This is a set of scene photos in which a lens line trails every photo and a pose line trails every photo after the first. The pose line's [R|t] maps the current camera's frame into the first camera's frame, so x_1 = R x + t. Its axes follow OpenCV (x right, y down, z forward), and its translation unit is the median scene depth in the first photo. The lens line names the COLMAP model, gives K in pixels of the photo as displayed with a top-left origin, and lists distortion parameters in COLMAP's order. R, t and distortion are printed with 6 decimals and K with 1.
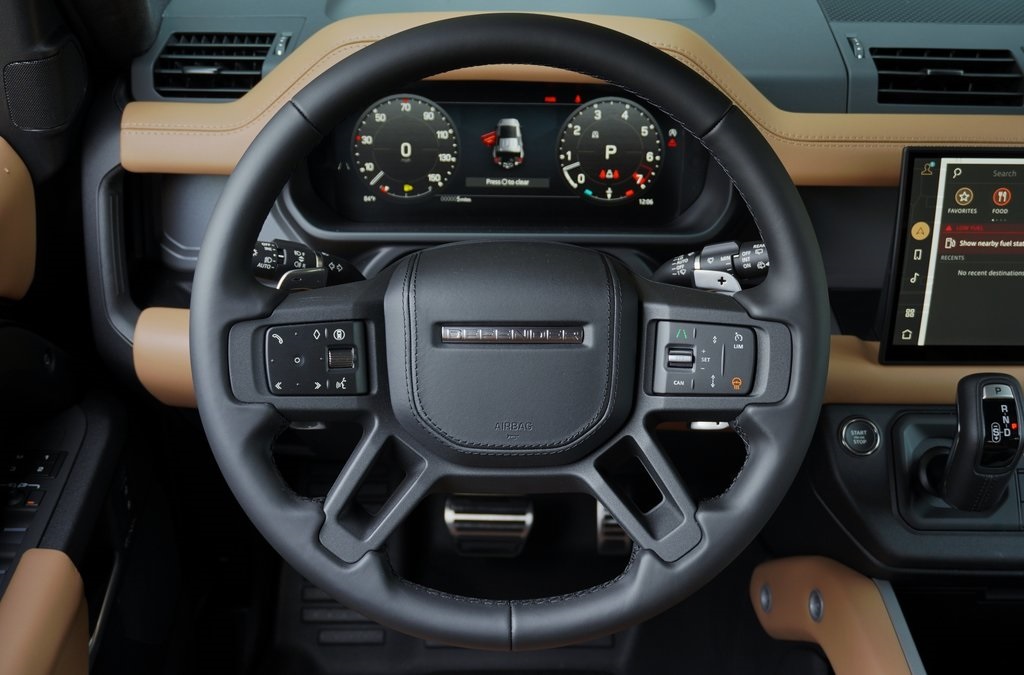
lens RADIAL K [[1150.9, 0, 514.9], [0, 1150.9, 343.0], [0, 0, 1]] dist [0.004418, -0.004196]
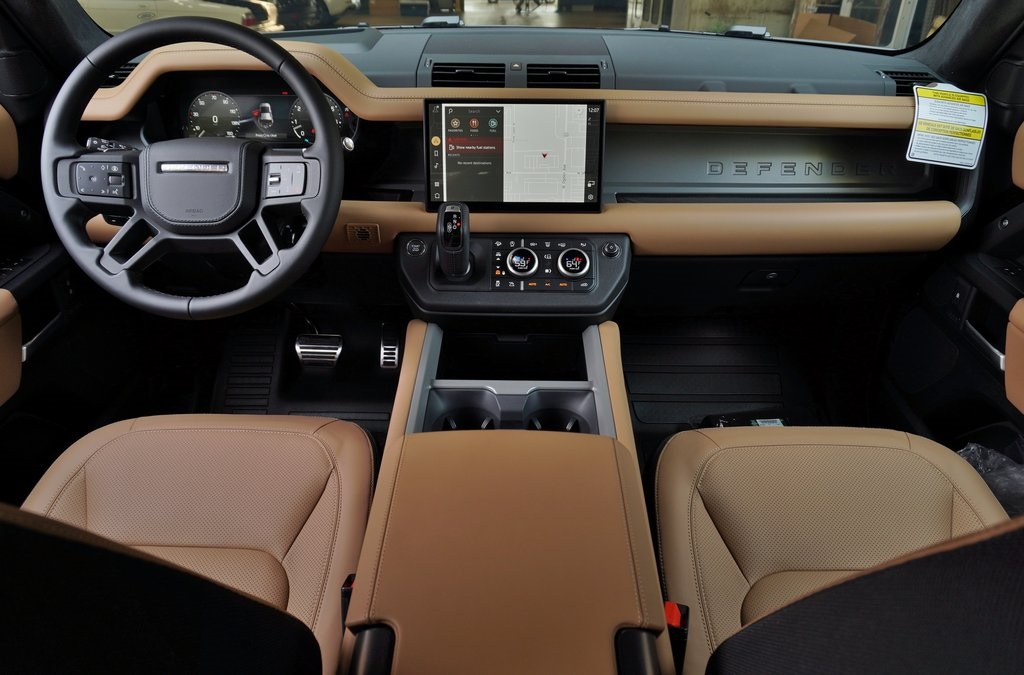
lens RADIAL K [[704.3, 0, 512.0], [0, 704.3, 337.5], [0, 0, 1]] dist [-0.043291, 0.052224]
pose [[0.999519, 0.003197, -0.030850, 0.565871], [-0.004749, 0.998718, -0.050390, 0.333185], [0.030650, 0.050512, 0.998253, -0.226295]]
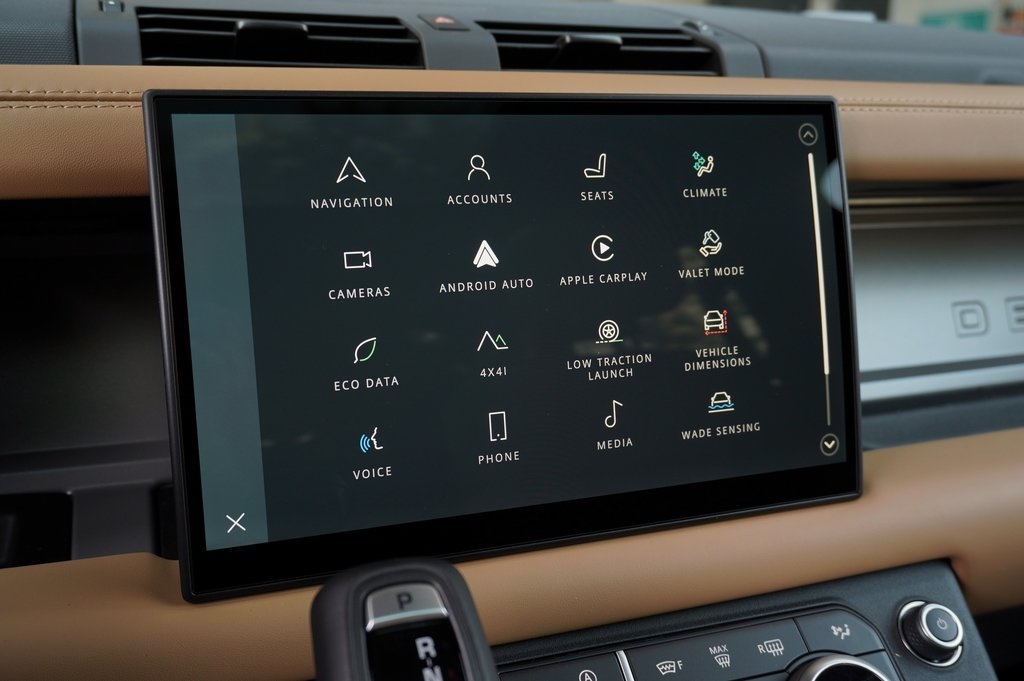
lens RADIAL K [[1061.1, 0, 512.0], [0, 1061.1, 340.5], [0, 0, 1]] dist [-0.001698, 0.002809]
pose [[0.941726, -0.087758, 0.324732, 0.349805], [0.181259, 0.945616, -0.270103, 0.060824], [-0.283368, 0.313224, 0.906418, 0.653971]]
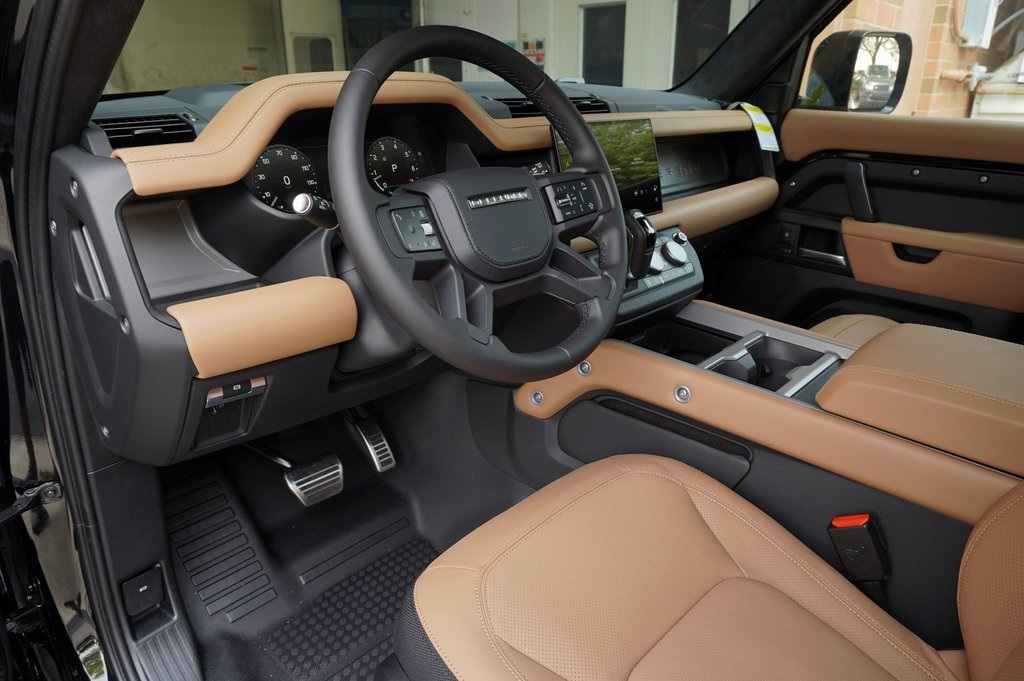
lens RADIAL K [[696.7, 0, 512.0], [0, 696.7, 340.5], [0, 0, 1]] dist [-0.041173, 0.048295]
pose [[0.693018, -0.269980, 0.668458, -0.678684], [0.389397, 0.920516, -0.031922, 0.208572], [-0.606709, 0.282418, 0.743064, 0.246470]]
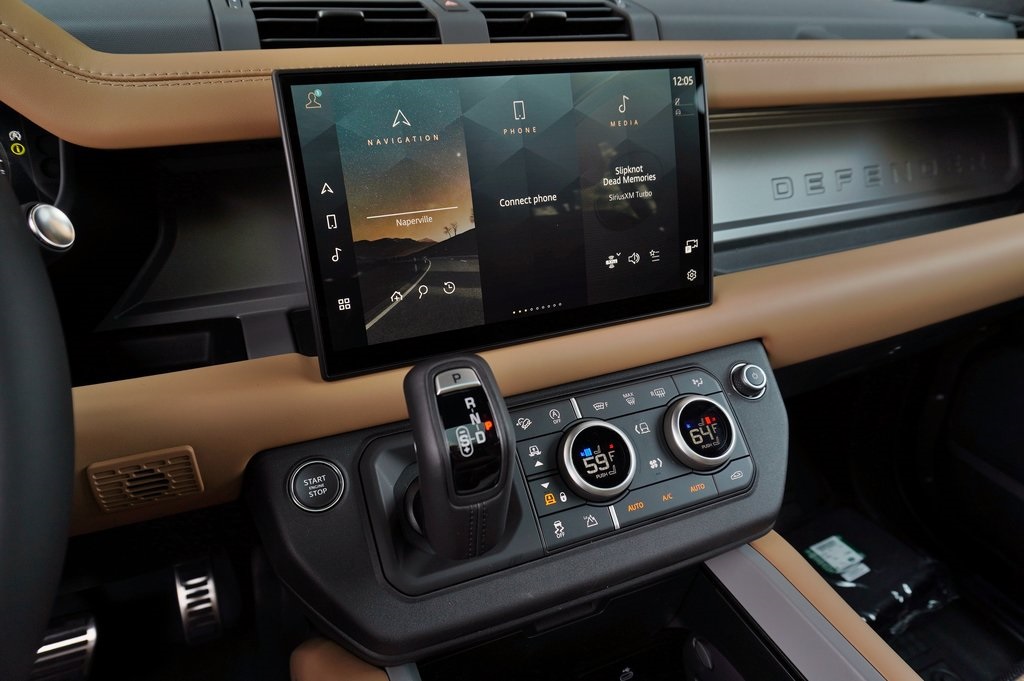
lens RADIAL K [[696.7, 0, 512.0], [0, 696.7, 340.5], [0, 0, 1]] dist [-0.041173, 0.048295]
pose [[0.925941, -0.185002, 0.329254, 0.321989], [0.216845, 0.974208, -0.062428, 0.052334], [-0.309212, 0.129201, 0.942176, 0.609139]]
